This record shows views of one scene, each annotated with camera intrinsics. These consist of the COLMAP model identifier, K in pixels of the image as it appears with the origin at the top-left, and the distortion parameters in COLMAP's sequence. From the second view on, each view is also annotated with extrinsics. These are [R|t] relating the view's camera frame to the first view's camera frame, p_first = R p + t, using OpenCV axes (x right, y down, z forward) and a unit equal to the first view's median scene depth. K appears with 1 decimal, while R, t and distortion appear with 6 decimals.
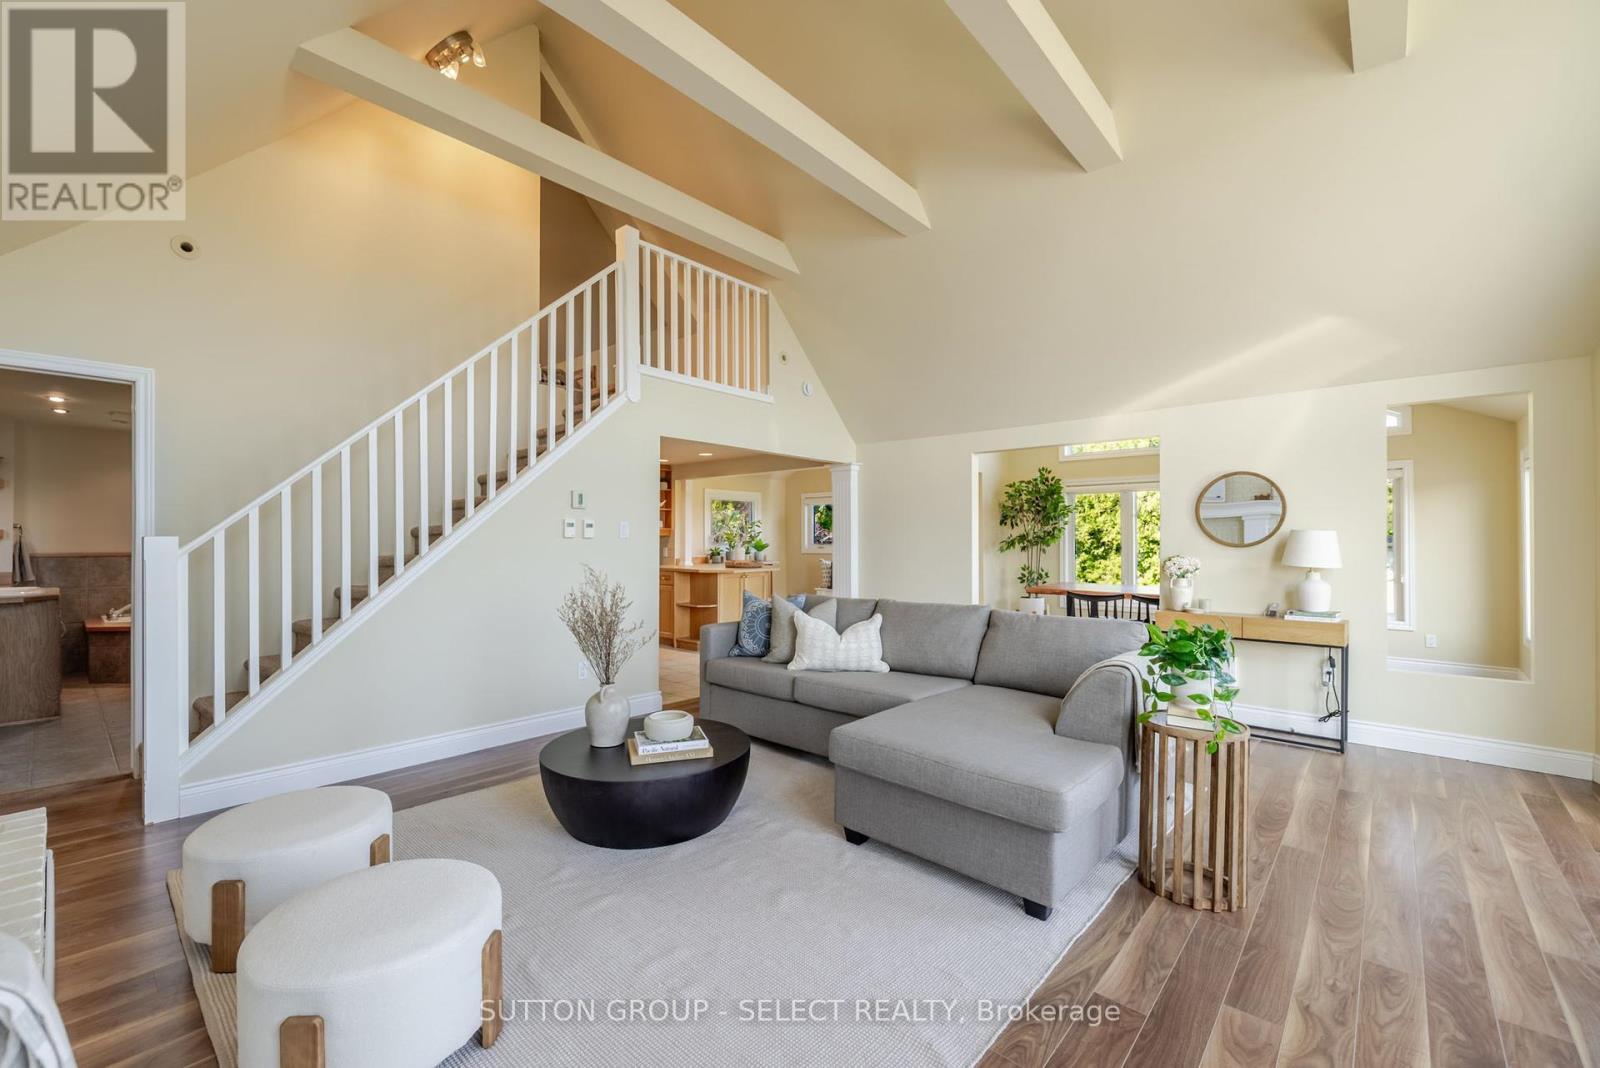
lens RADIAL K [[670.7, 0, 790.4], [0, 670.7, 540.5], [0, 0, 1]] dist [0.001762, 0.000337]
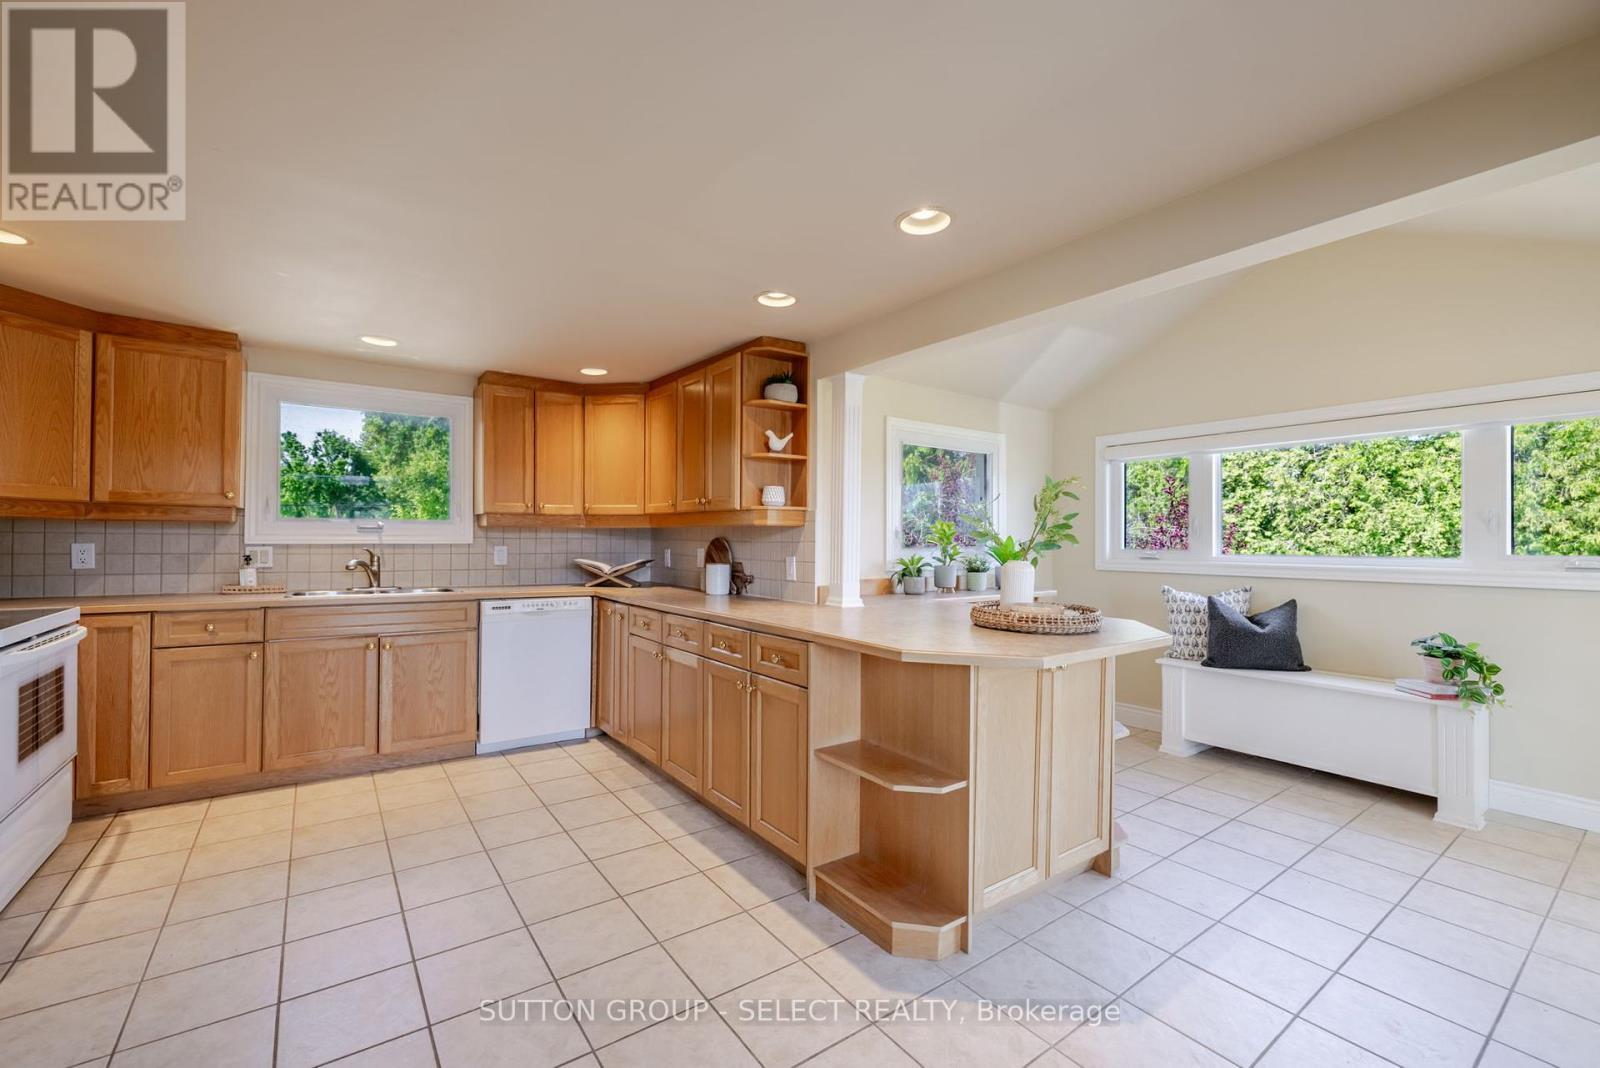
lens RADIAL K [[670.7, 0, 778.6], [0, 670.7, 540.8], [0, 0, 1]] dist [0.001762, 0.000337]
pose [[0.973961, 0.007066, -0.226606, -0.107030], [-0.007107, 0.999975, 0.000638, 0.000662], [0.226605, 0.000989, 0.973986, 0.629640]]
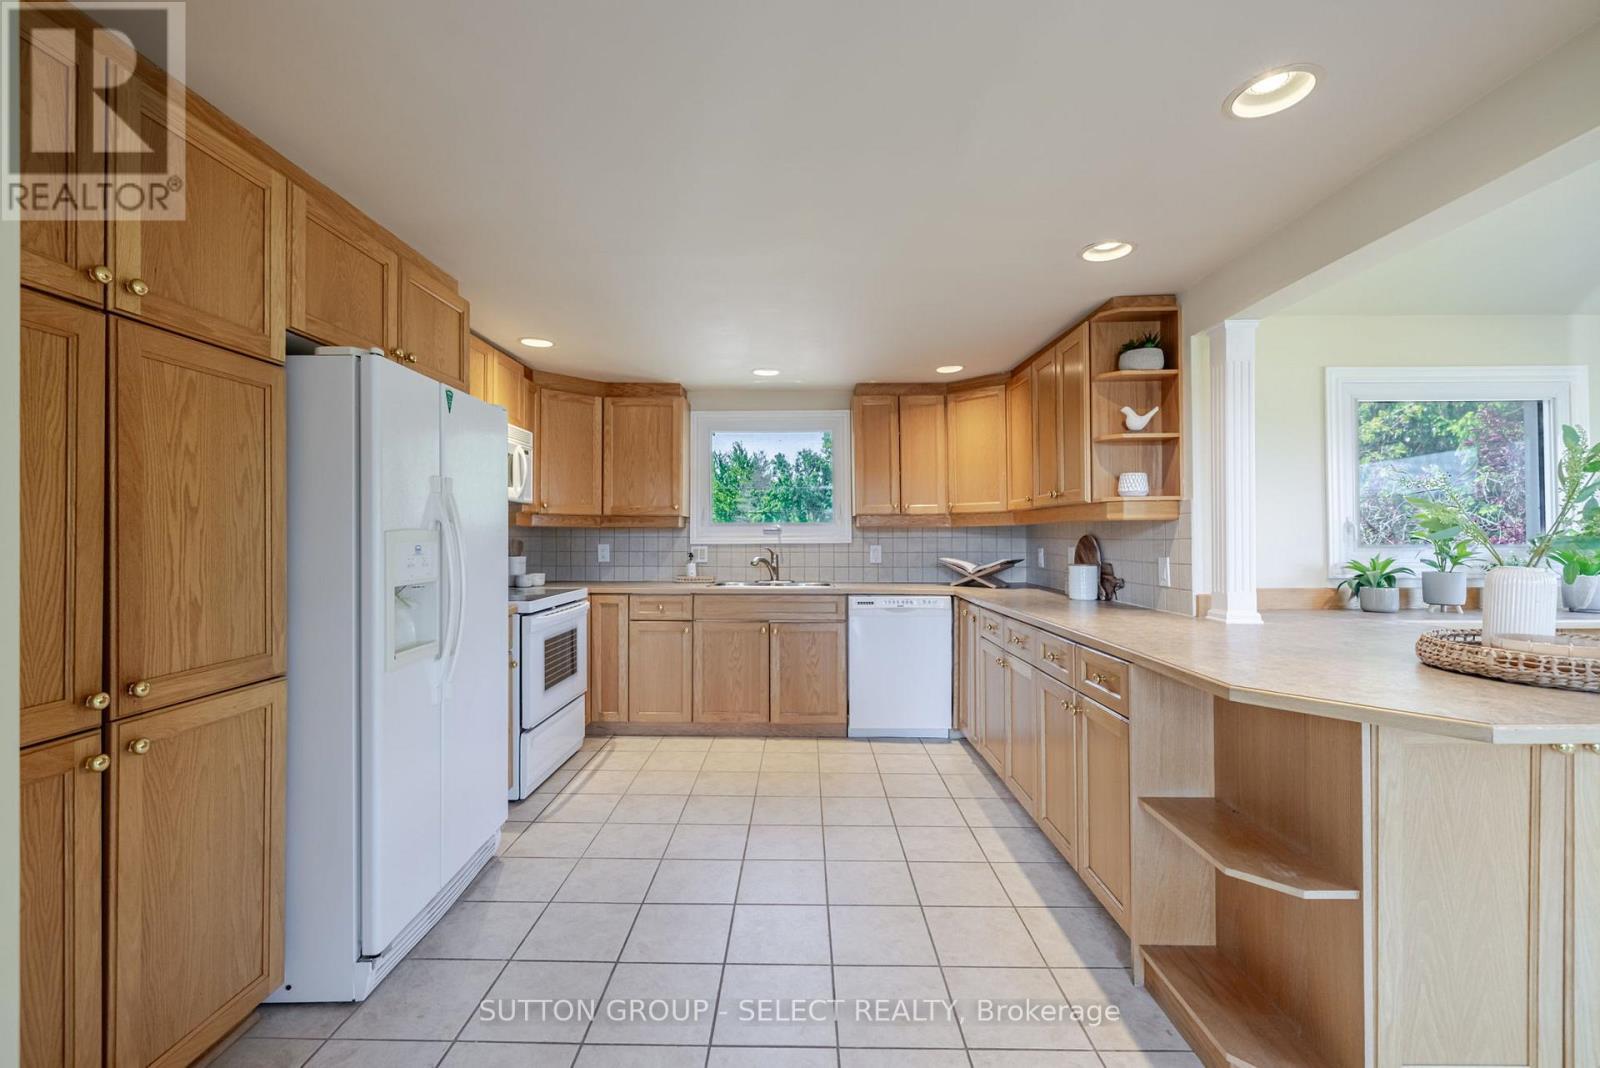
lens RADIAL K [[670.7, 0, 787.8], [0, 670.7, 535.2], [0, 0, 1]] dist [0.001762, 0.000337]
pose [[0.657032, -0.004876, -0.753847, -0.063931], [0.002177, 0.999987, -0.004571, 0.000555], [0.753859, 0.001362, 0.657035, 0.667206]]
